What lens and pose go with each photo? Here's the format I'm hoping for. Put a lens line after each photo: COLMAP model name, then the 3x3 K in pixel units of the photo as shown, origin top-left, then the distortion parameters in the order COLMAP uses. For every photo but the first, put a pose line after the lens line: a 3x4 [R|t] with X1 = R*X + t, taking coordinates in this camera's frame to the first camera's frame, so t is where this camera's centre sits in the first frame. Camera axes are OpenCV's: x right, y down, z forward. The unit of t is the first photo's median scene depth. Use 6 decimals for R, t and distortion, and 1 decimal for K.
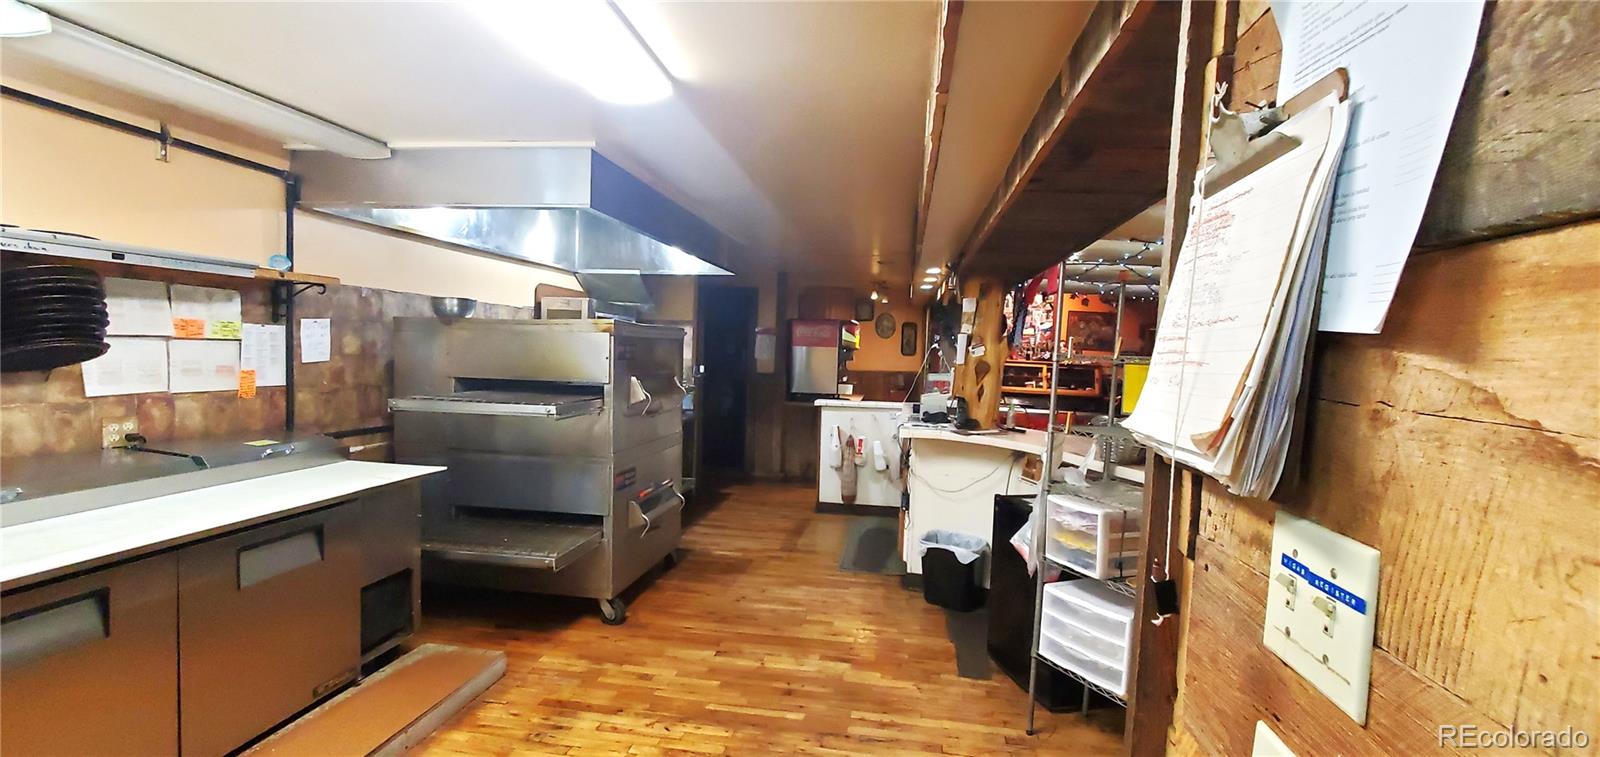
lens RADIAL K [[662.8, 0, 805.4], [0, 662.8, 382.8], [0, 0, 1]] dist [0.000593, 0.000099]
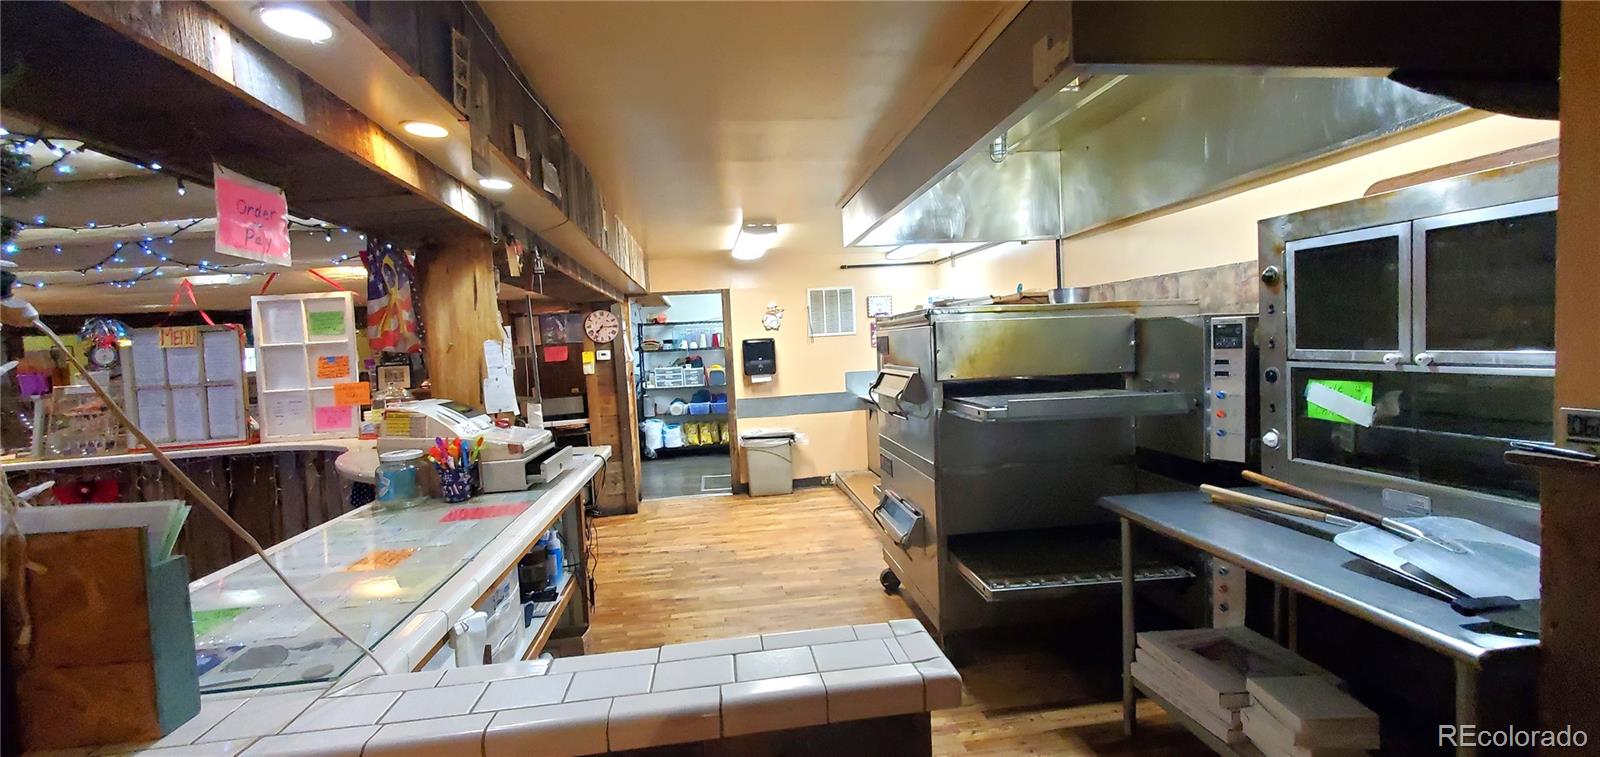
lens RADIAL K [[662.8, 0, 805.4], [0, 662.8, 382.8], [0, 0, 1]] dist [0.000593, 0.000099]
pose [[-0.956876, 0.023685, -0.289529, 0.191808], [-0.004314, 0.995402, 0.095686, -0.103667], [0.290464, 0.092808, -0.952374, 2.353048]]
